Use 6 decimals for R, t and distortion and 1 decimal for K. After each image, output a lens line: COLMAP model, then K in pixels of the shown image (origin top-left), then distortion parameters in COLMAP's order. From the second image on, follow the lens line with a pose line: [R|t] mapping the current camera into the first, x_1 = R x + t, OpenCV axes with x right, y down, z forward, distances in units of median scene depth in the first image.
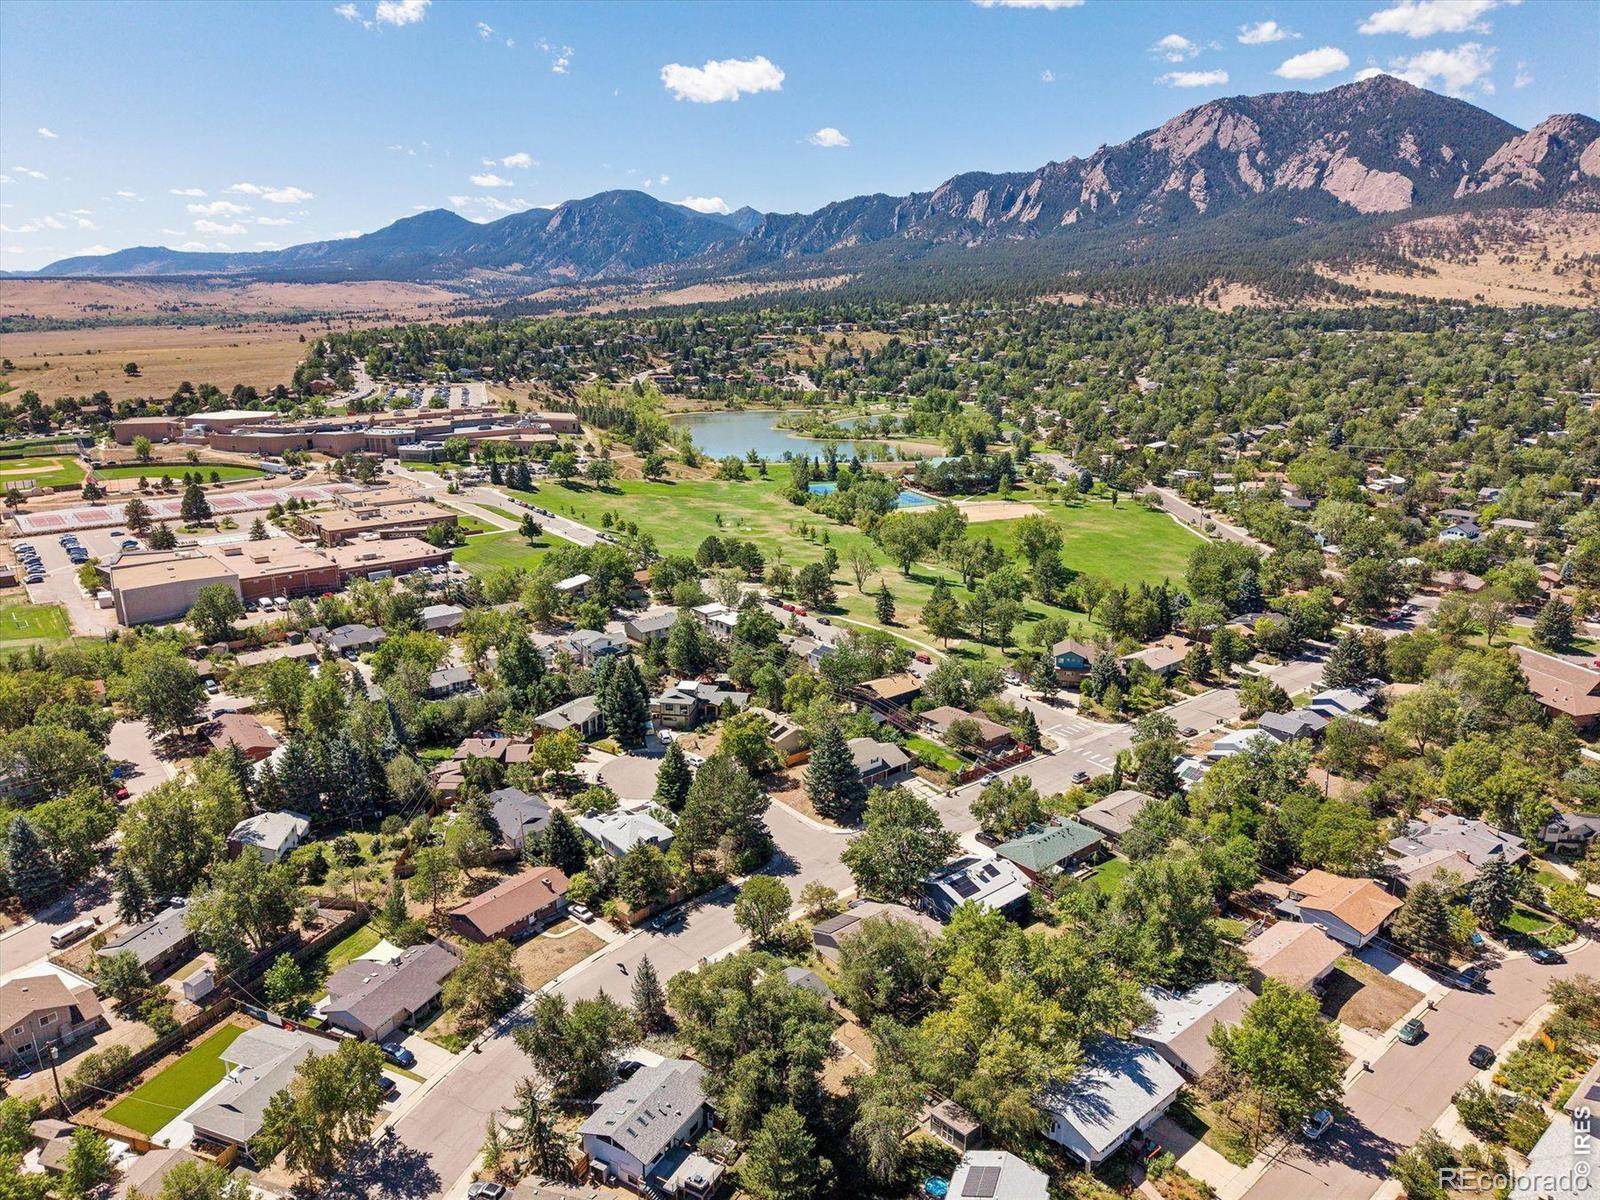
lens RADIAL K [[1071.5, 0, 800.0], [0, 1071.5, 600.0], [0, 0, 1]] dist [0.016697, -0.013118]
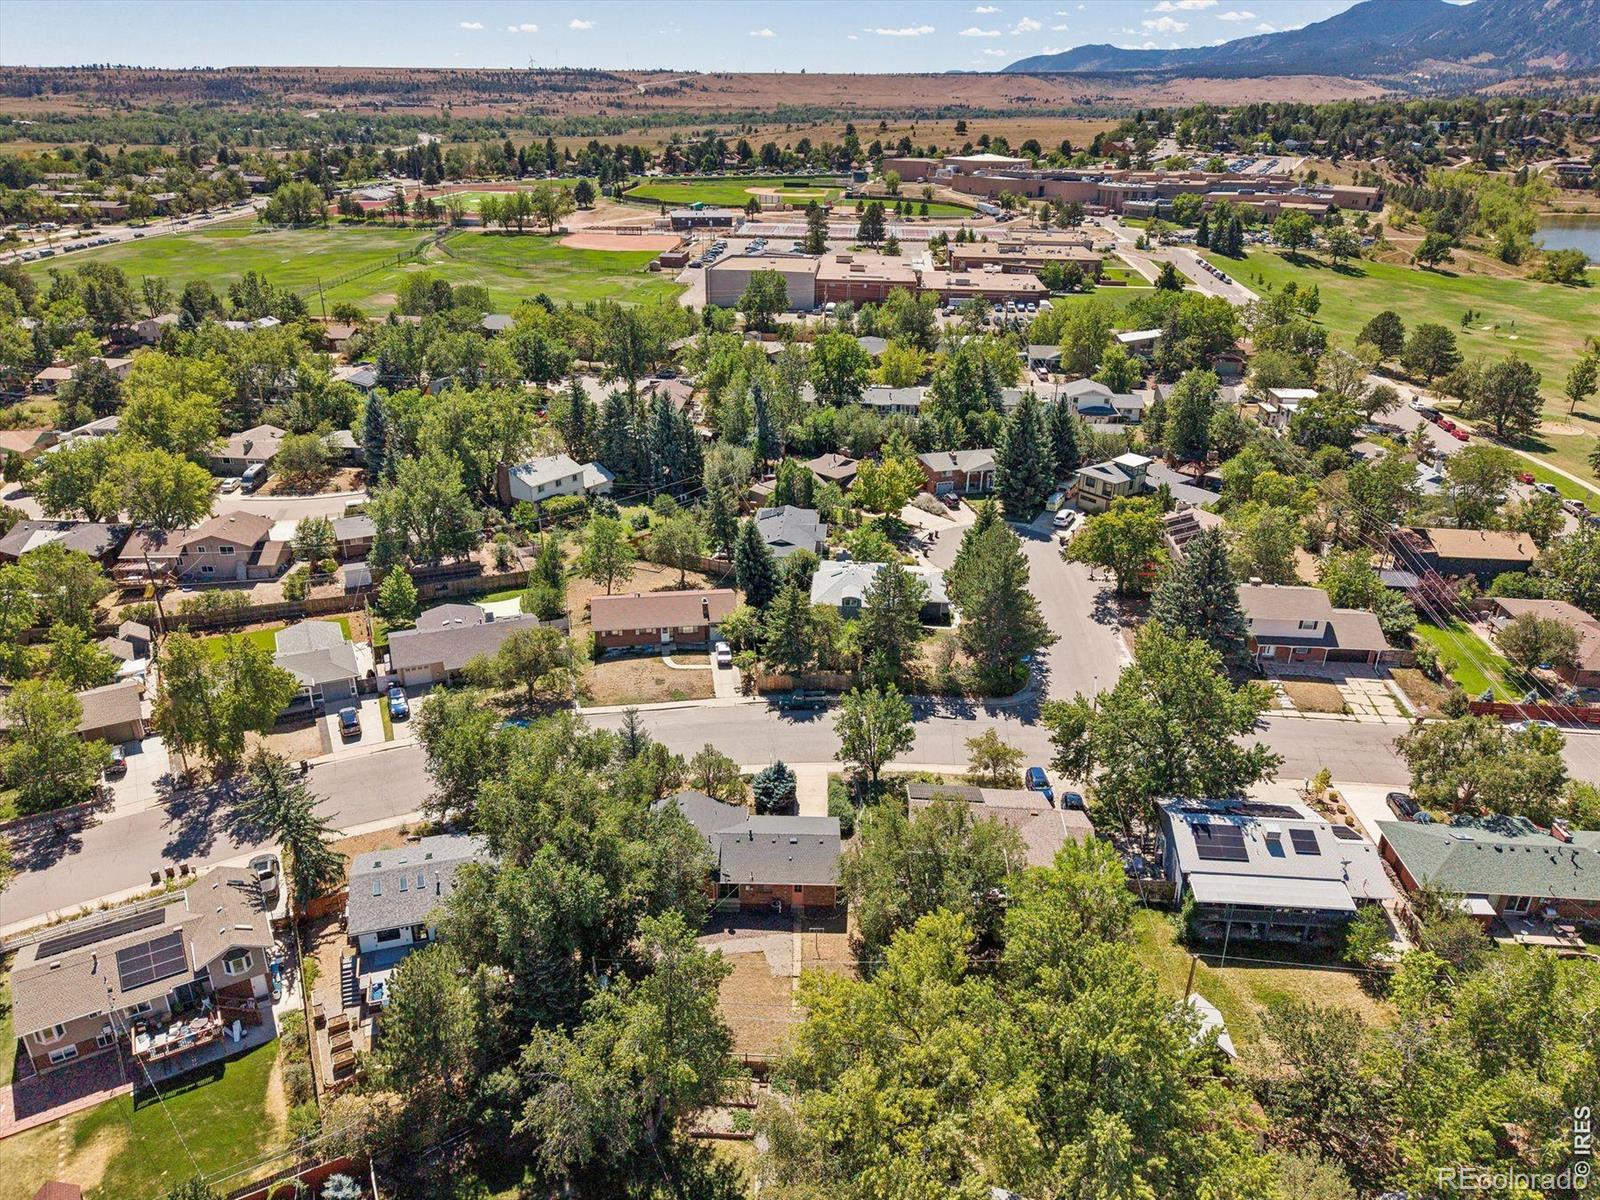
lens RADIAL K [[1107.5, 0, 808.5], [0, 1107.5, 592.1], [0, 0, 1]] dist [0.007623, -0.003876]
pose [[0.723401, 0.287375, -0.627779, 0.104569], [-0.197812, 0.957410, 0.210325, 0.025381], [0.661484, -0.027967, 0.749438, 0.155279]]
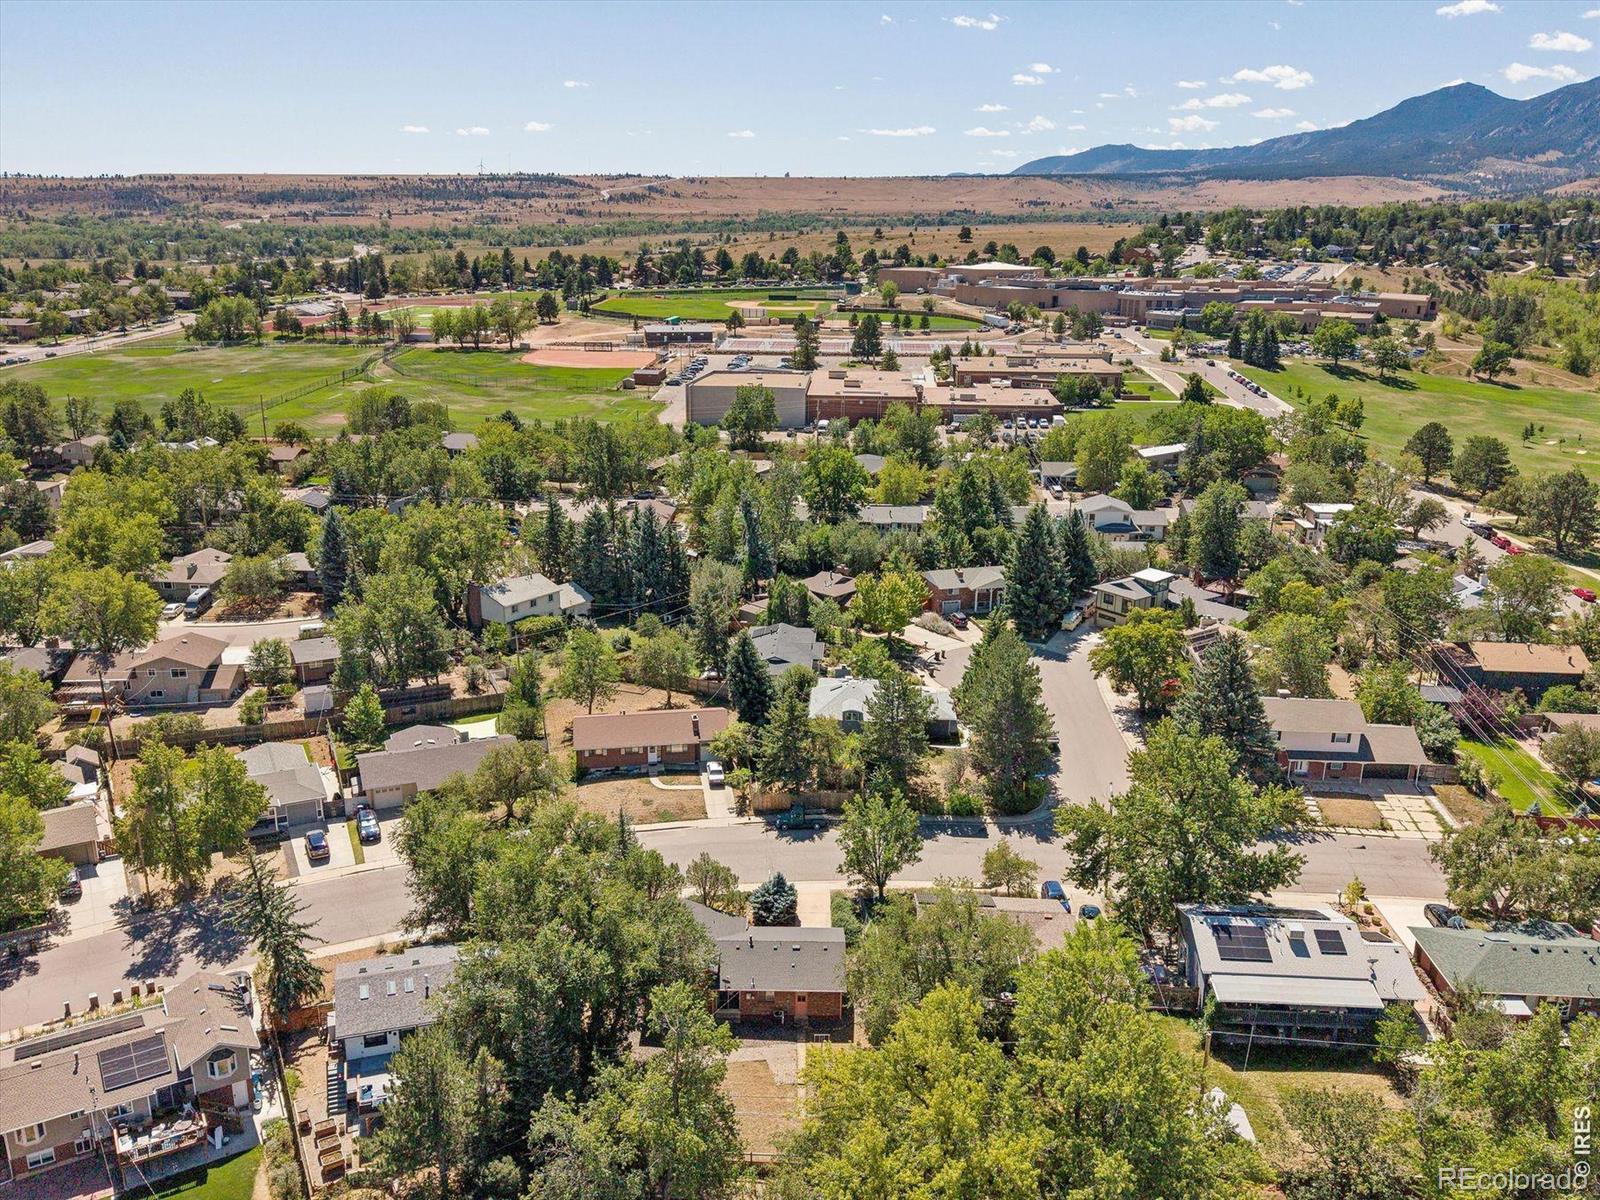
lens RADIAL K [[1316.1, 0, 800.0], [0, 1316.1, 600.0], [0, 0, 1]] dist [0.016028, -0.014279]
pose [[0.726835, 0.200125, -0.657009, 0.125812], [-0.190968, 0.977772, 0.086566, 0.032172], [0.659729, 0.062549, 0.748896, 0.130867]]
